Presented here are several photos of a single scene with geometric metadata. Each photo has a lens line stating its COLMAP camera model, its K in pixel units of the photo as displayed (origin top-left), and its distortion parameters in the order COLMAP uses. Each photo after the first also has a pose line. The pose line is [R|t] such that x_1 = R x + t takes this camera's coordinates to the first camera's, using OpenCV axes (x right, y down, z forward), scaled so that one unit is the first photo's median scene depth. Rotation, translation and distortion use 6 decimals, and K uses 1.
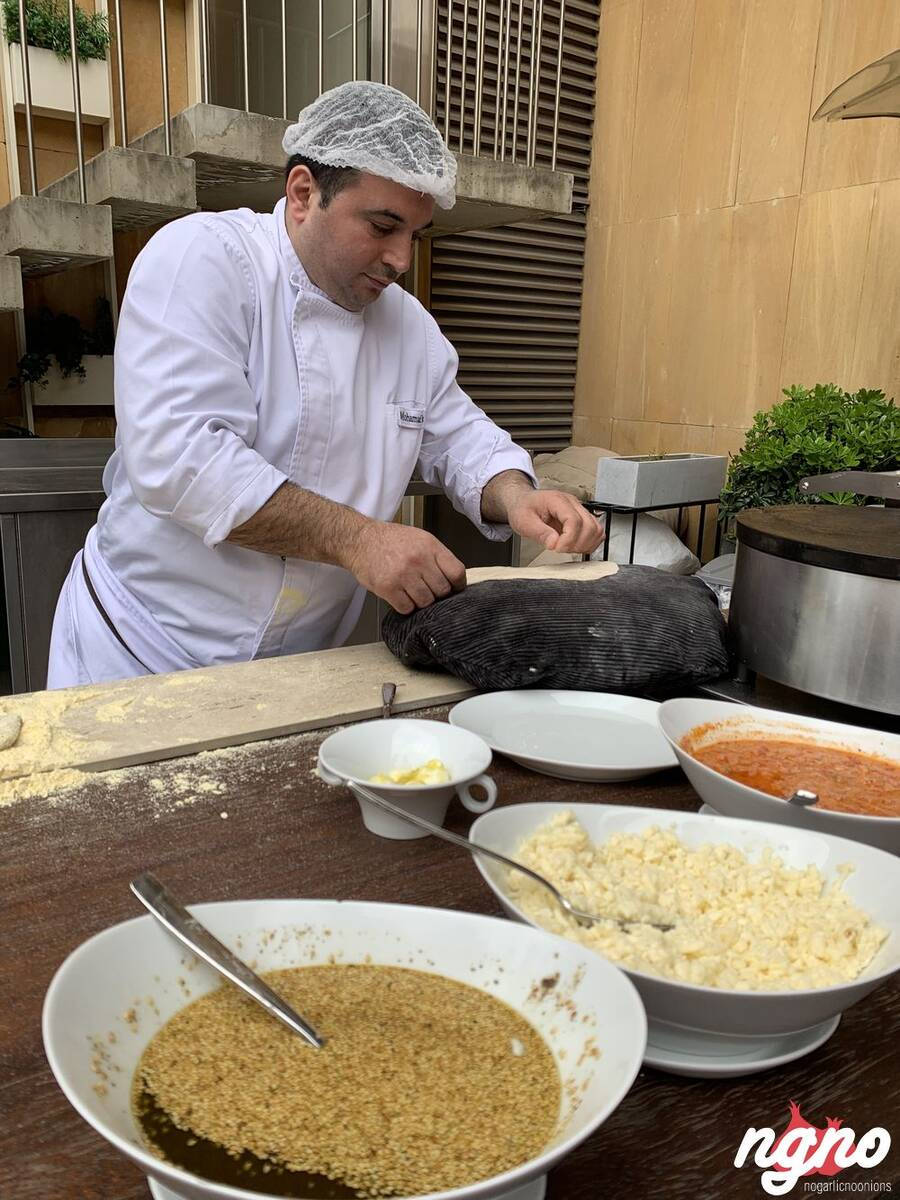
lens RADIAL K [[940.2, 0, 450.1], [0, 940.2, 577.1], [0, 0, 1]] dist [-0.024064, 0.065868]
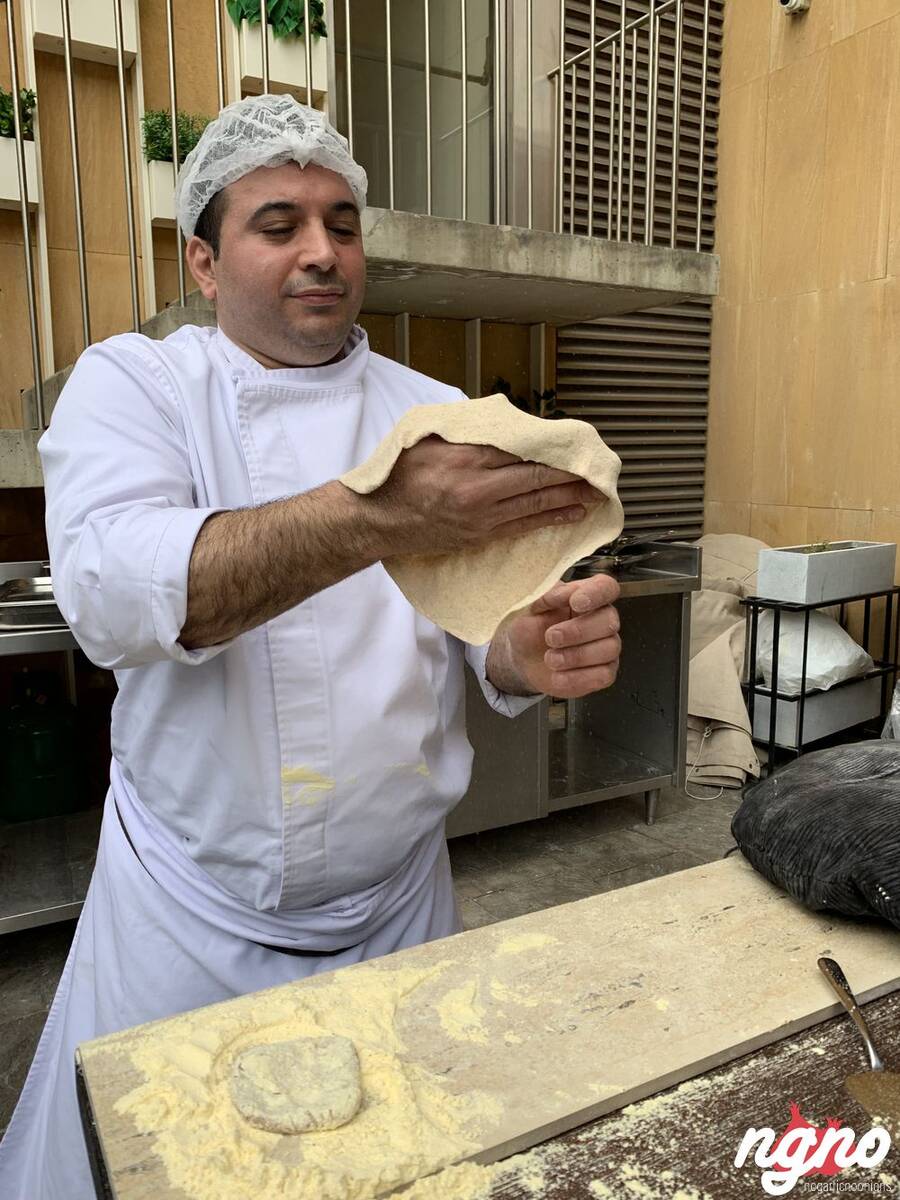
lens RADIAL K [[908.0, 0, 449.2], [0, 908.0, 595.6], [0, 0, 1]] dist [0.004422, -0.001821]
pose [[0.997237, -0.029124, -0.068343, -0.089836], [0.025329, 0.998123, -0.055751, -0.040504], [0.069838, 0.053866, 0.996103, 0.083065]]
